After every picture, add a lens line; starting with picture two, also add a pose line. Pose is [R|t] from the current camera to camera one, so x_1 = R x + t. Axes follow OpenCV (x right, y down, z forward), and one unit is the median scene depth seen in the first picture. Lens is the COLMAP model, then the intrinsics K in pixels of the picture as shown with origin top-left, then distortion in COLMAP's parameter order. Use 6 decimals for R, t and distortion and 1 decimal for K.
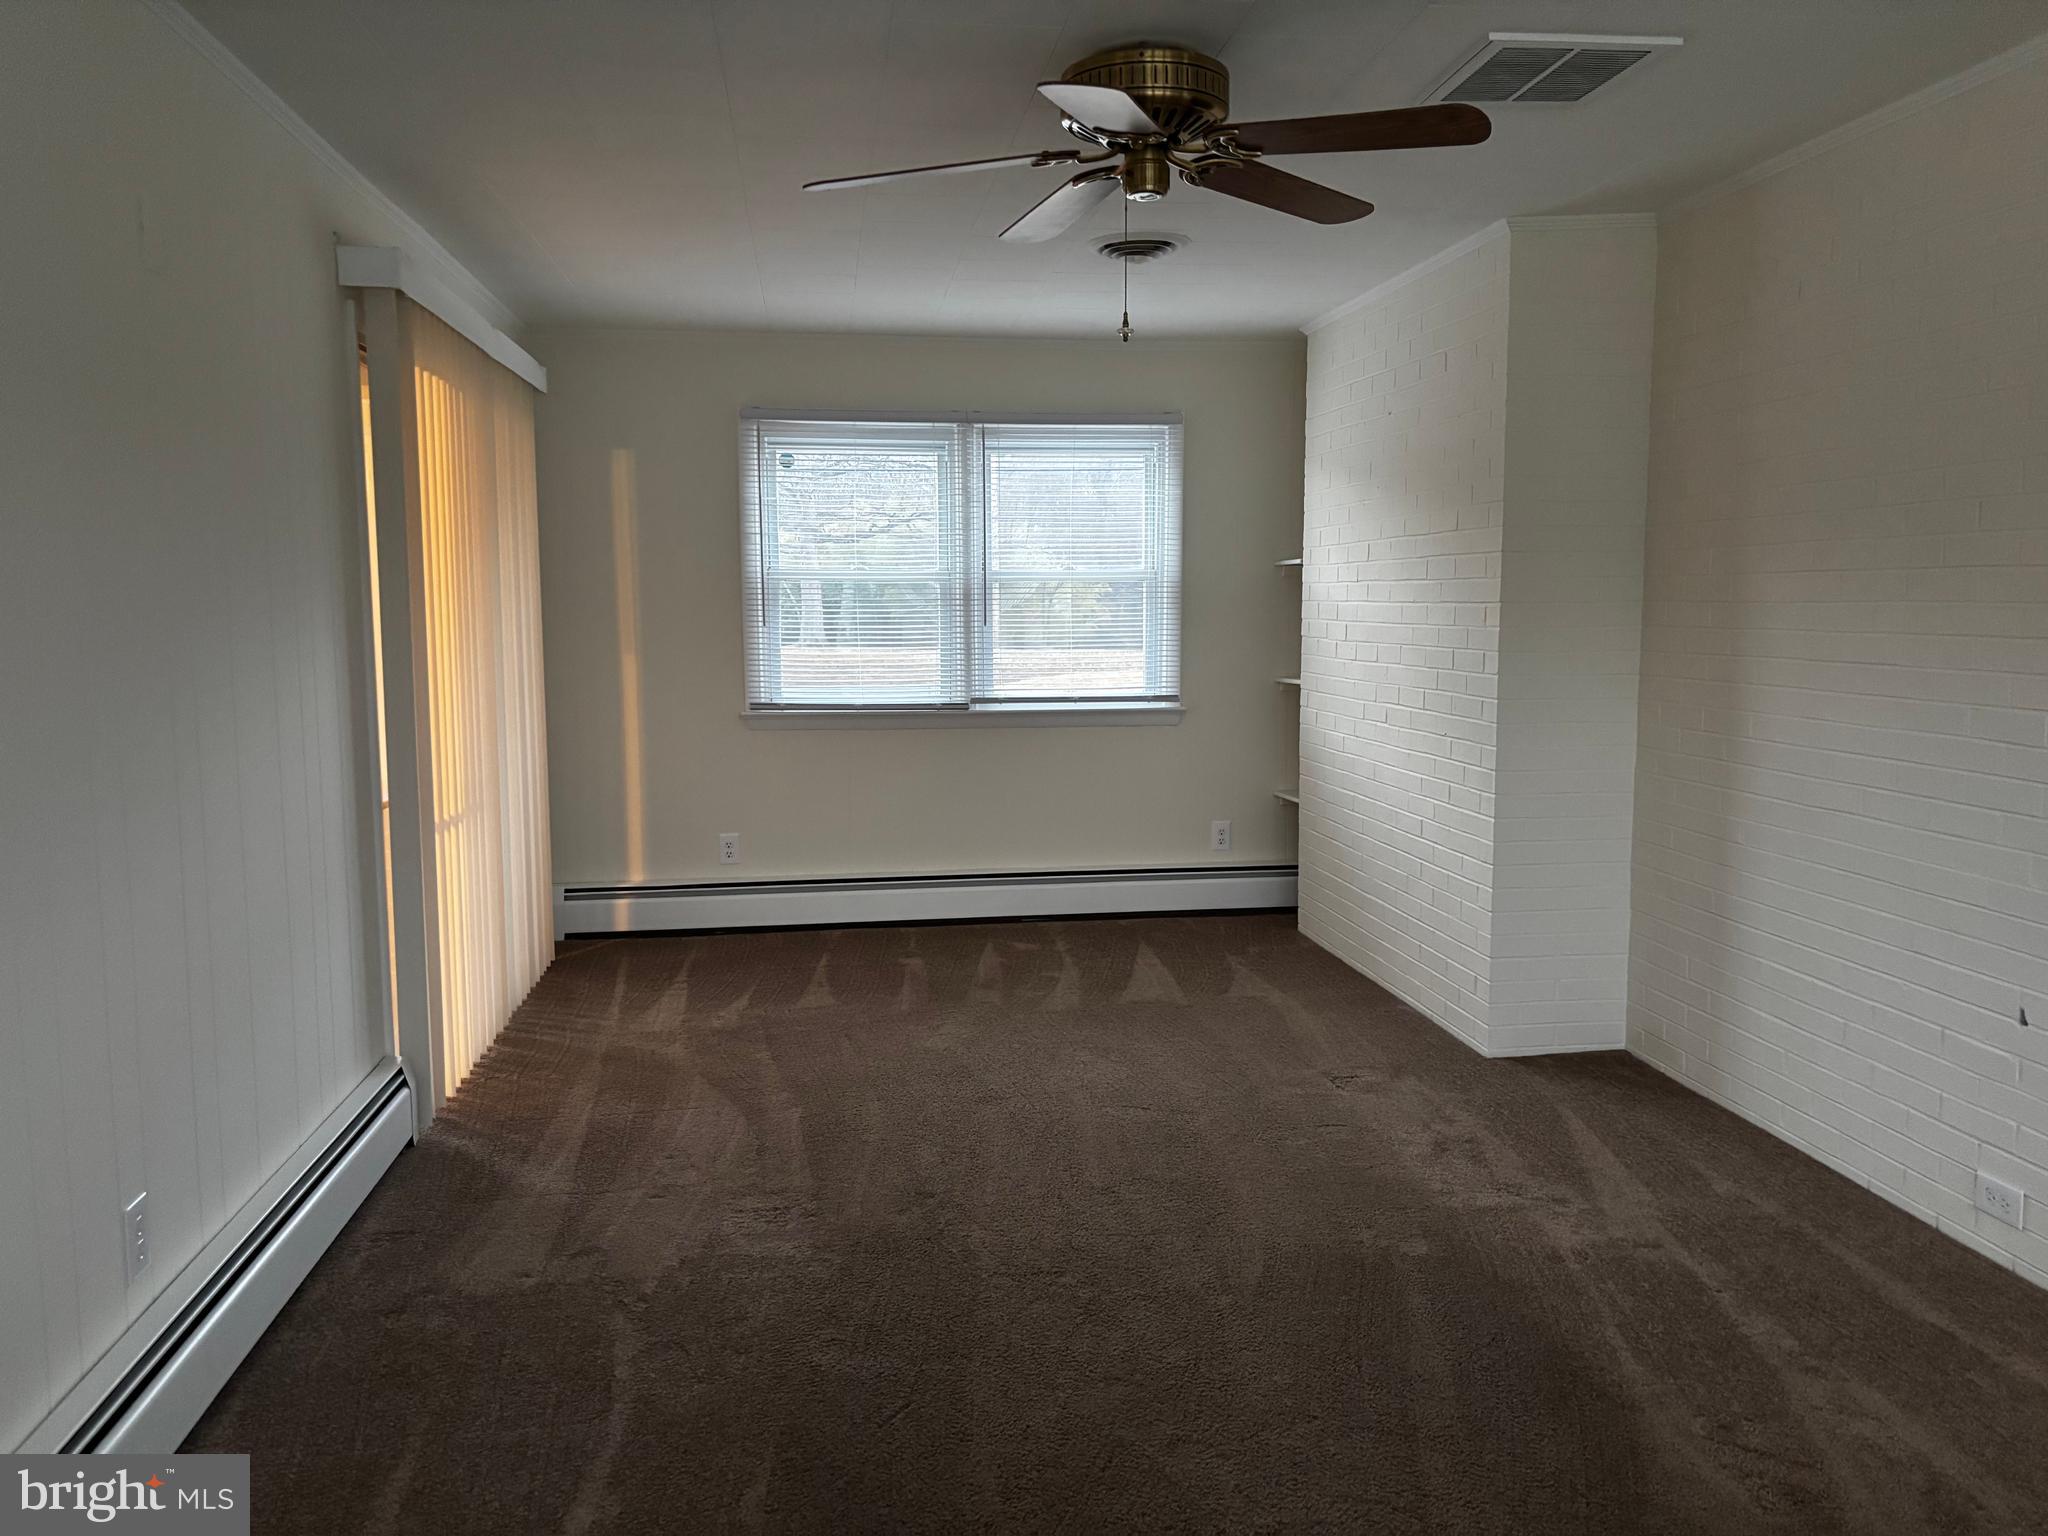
lens RADIAL K [[1546.2, 0, 1040.0], [0, 1546.2, 774.1], [0, 0, 1]] dist [0.061310, -0.068958]
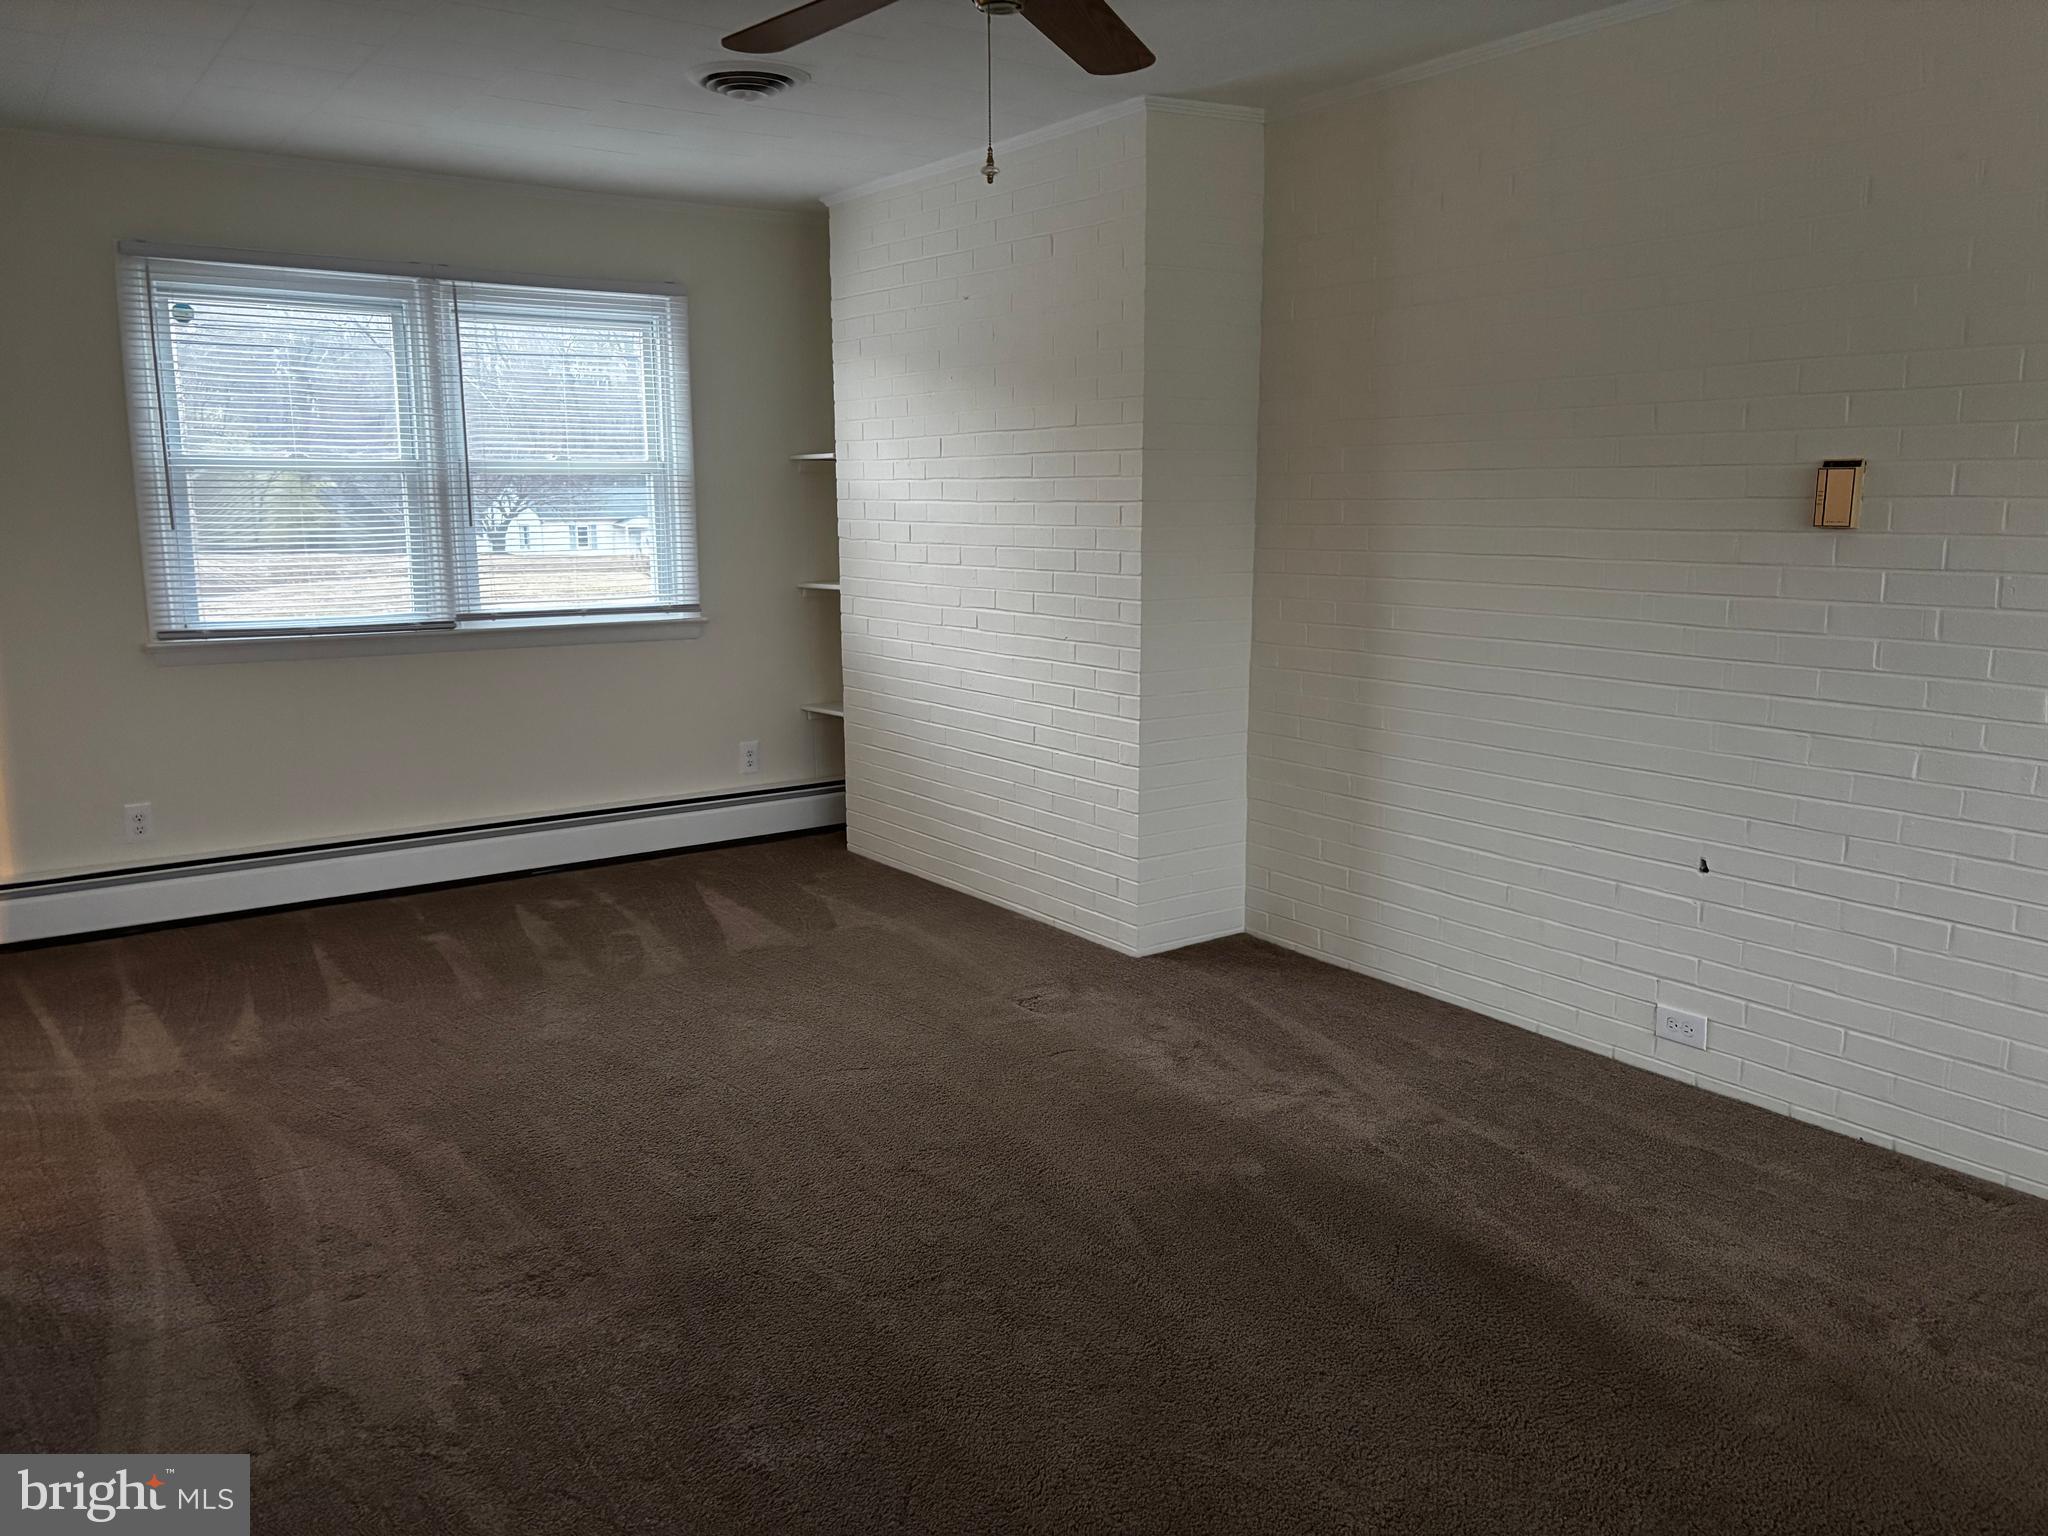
lens RADIAL K [[1546.2, 0, 1046.3], [0, 1546.2, 773.8], [0, 0, 1]] dist [0.061310, -0.068958]
pose [[0.888916, -0.080872, 0.450875, -0.202791], [0.052139, 0.995758, 0.075812, -0.015146], [-0.455093, -0.043882, 0.889362, 0.141588]]
